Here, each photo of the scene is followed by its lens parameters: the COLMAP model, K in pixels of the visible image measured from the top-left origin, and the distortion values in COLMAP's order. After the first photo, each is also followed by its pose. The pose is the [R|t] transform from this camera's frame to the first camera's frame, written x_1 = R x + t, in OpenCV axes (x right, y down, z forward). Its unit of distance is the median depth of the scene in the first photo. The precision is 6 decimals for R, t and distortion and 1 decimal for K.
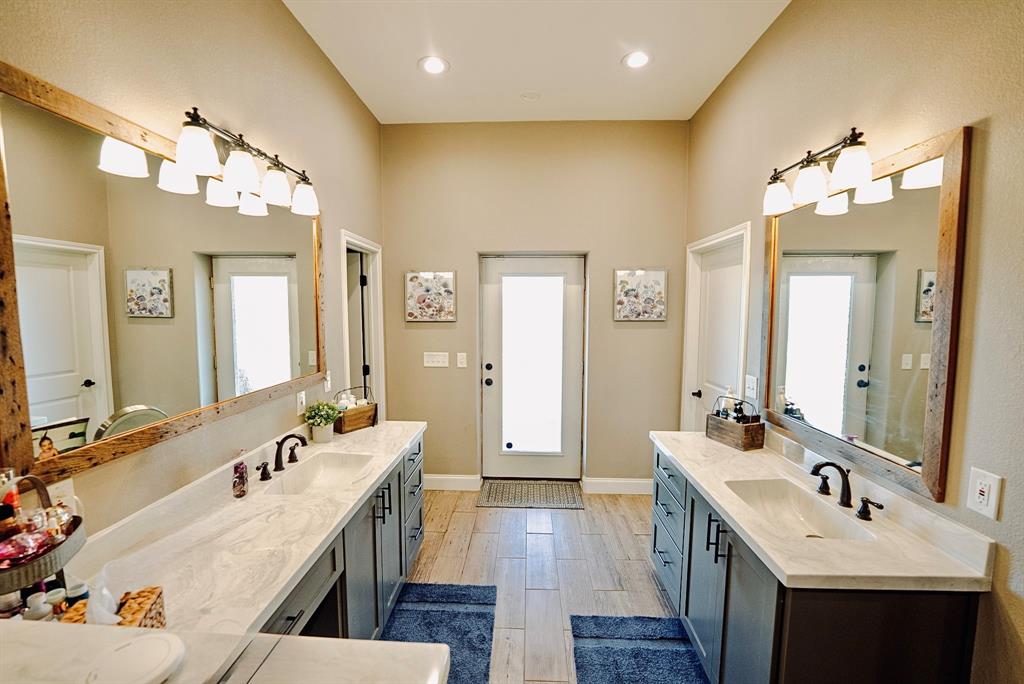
lens RADIAL K [[421.5, 0, 513.3], [0, 421.5, 340.0], [0, 0, 1]] dist [-0.028422, 0.001374]
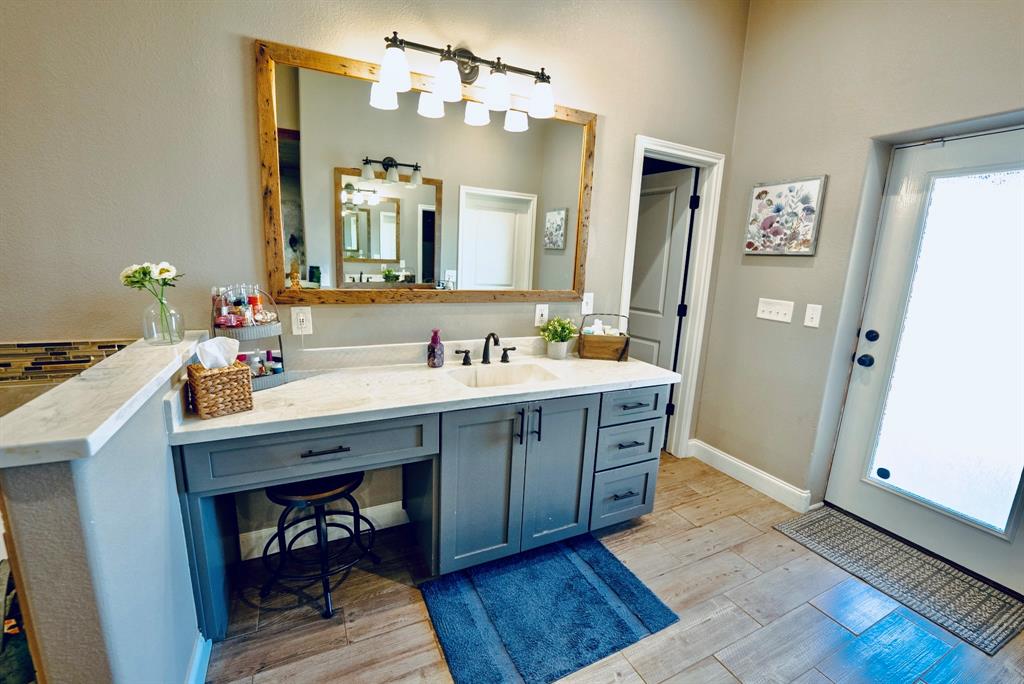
lens RADIAL K [[421.5, 0, 508.7], [0, 421.5, 342.7], [0, 0, 1]] dist [-0.028422, 0.001374]
pose [[0.460815, 0.189182, -0.867098, 0.232667], [-0.109592, 0.981669, 0.155936, 0.040872], [0.880704, 0.023169, 0.473101, 0.279679]]
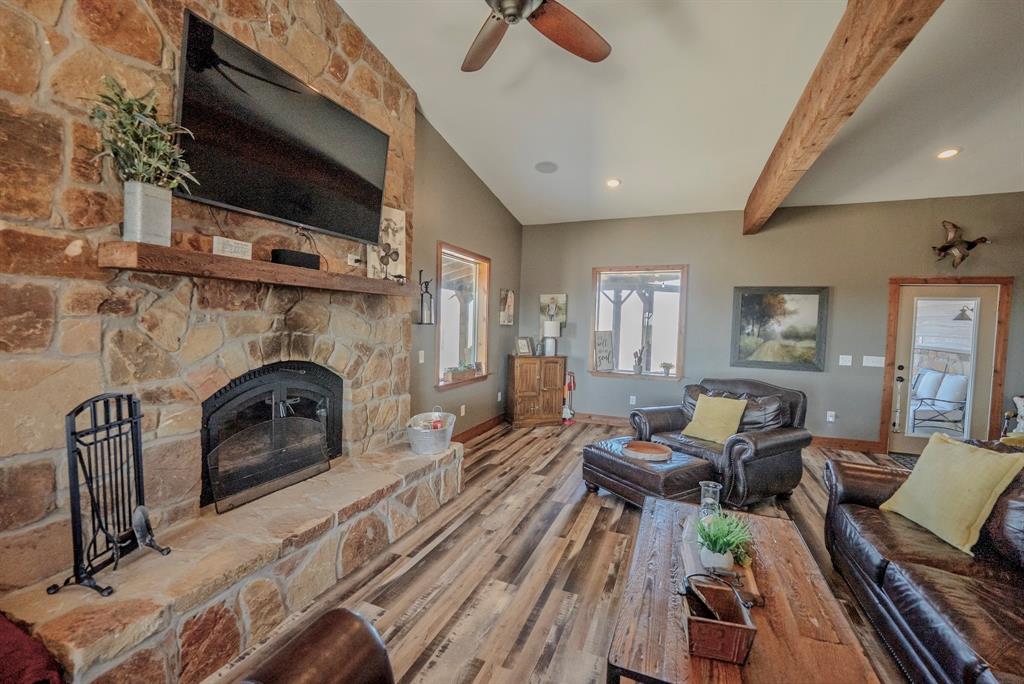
lens RADIAL K [[421.5, 0, 510.8], [0, 421.5, 341.3], [0, 0, 1]] dist [-0.028422, 0.001374]
pose [[0.935857, 0.040355, -0.350062, -0.793534], [-0.051464, 0.998422, -0.022484, 0.079143], [0.348602, 0.039057, 0.936457, -0.646123]]
